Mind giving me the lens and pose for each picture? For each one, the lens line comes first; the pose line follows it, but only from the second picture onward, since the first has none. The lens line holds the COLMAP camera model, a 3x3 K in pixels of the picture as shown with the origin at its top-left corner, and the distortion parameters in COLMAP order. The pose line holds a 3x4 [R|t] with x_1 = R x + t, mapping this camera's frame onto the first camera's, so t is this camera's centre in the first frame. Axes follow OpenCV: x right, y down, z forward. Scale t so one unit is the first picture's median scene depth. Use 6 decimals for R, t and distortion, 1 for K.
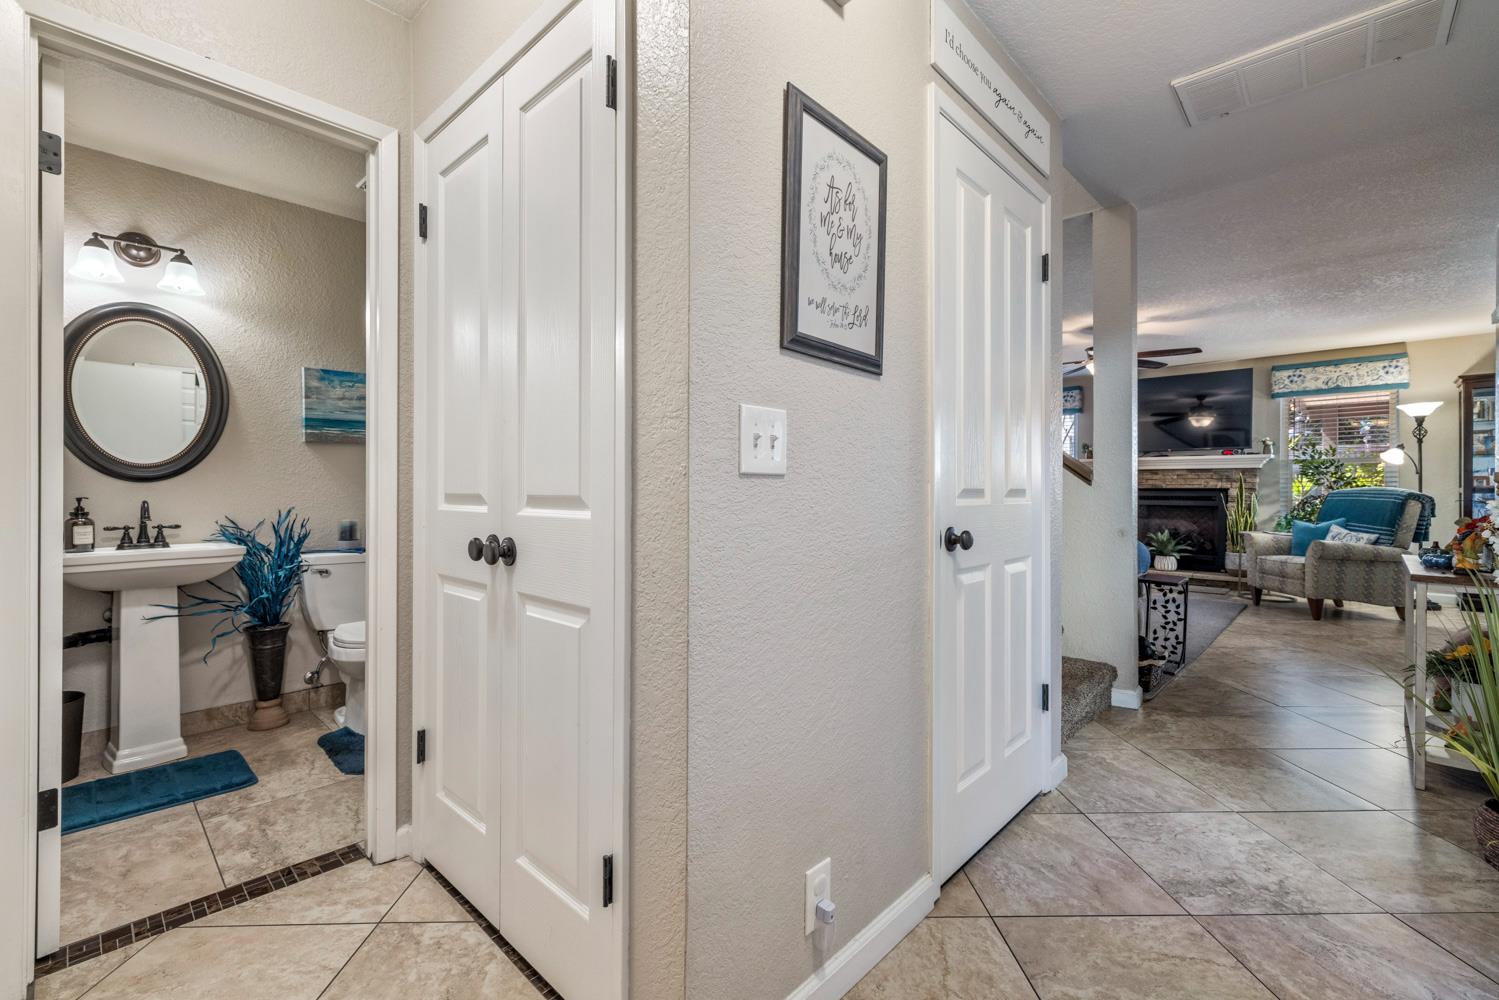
lens RADIAL K [[647.5, 0, 748.7], [0, 647.5, 492.0], [0, 0, 1]] dist [0.000829, 0.000365]
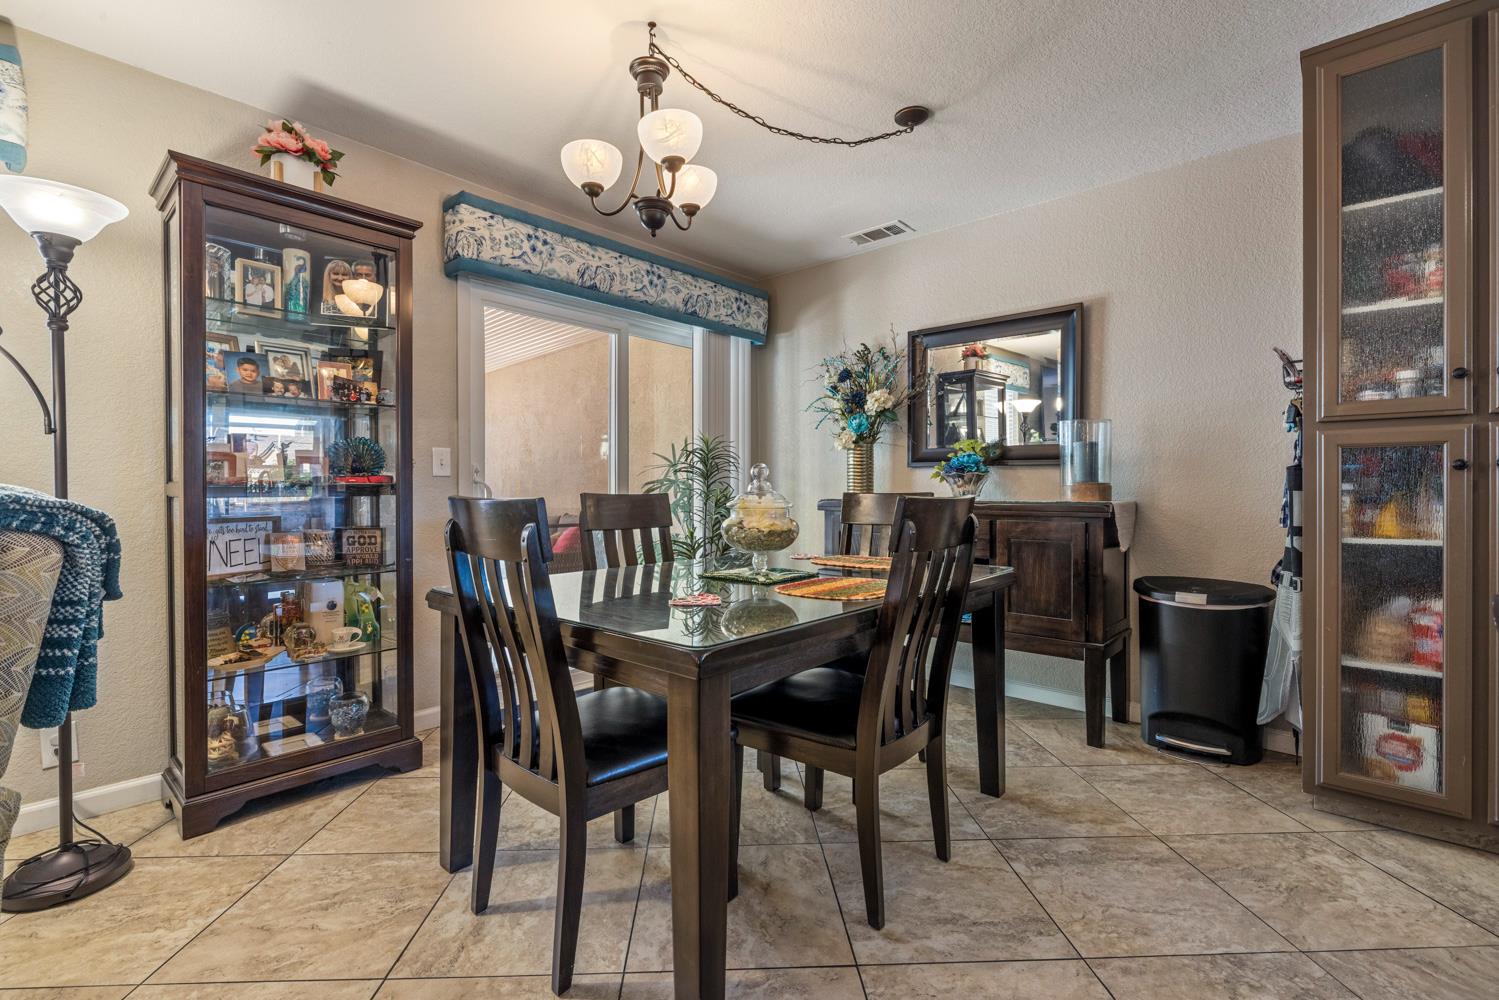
lens RADIAL K [[664.9, 0, 747.2], [0, 664.9, 490.9], [0, 0, 1]] dist [-0.004389, -0.000273]
pose [[-0.029294, -0.001718, 0.999569, 1.059737], [0.008879, 0.999959, 0.001979, 0.000156], [-0.999531, 0.008933, -0.029278, 1.017317]]
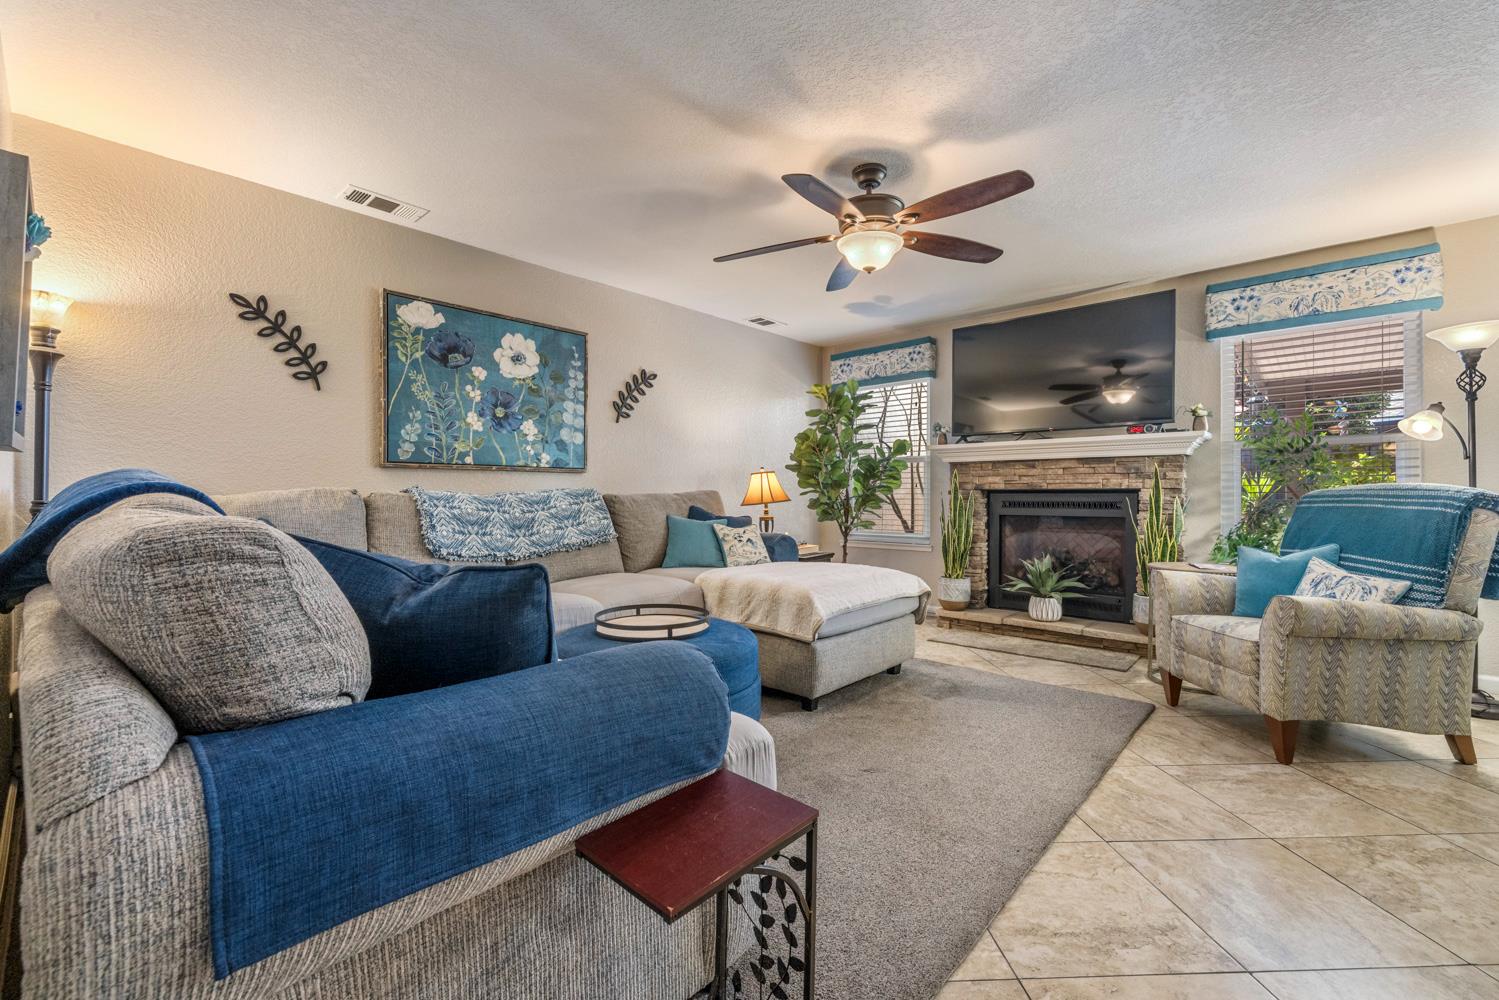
lens RADIAL K [[627.3, 0, 747.2], [0, 627.3, 496.0], [0, 0, 1]] dist [-0.001927, 0.000060]
pose [[0.999818, -0.002539, 0.018884, 0.633391], [0.002592, 0.999993, -0.002809, 0.003395], [-0.018876, 0.002857, 0.999818, 0.731169]]
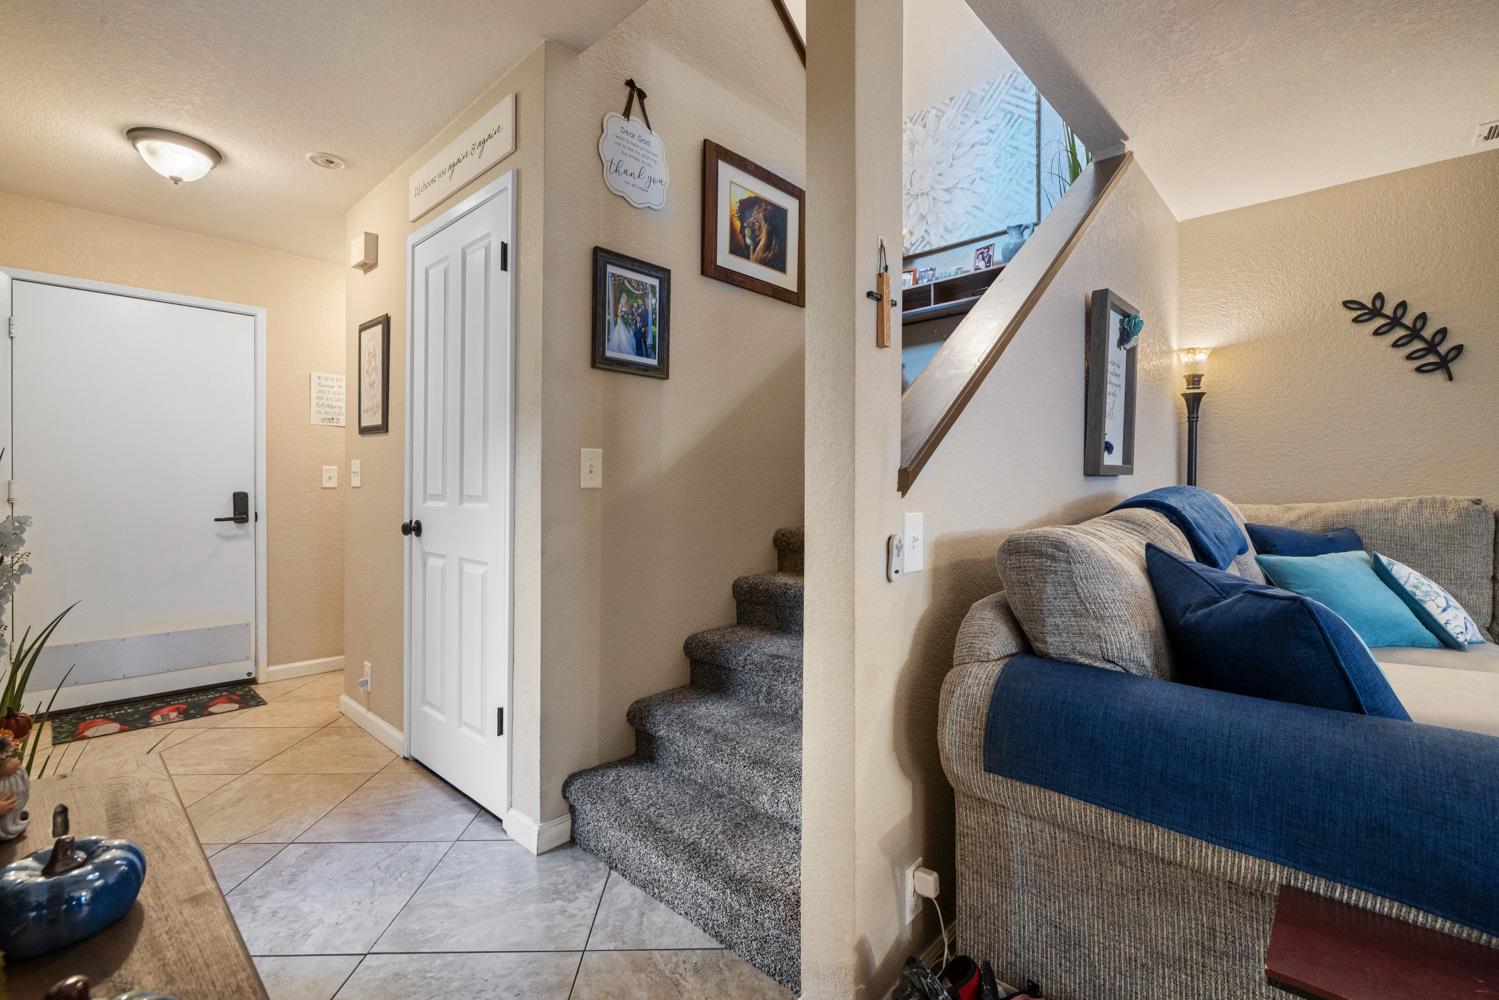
lens RADIAL K [[664.9, 0, 747.2], [0, 664.9, 490.9], [0, 0, 1]] dist [-0.004389, -0.000273]
pose [[0.009820, 0.002344, -0.999949, 0.809428], [-0.008492, 0.999961, 0.002260, -0.010322], [0.999916, 0.008469, 0.009839, 0.768801]]
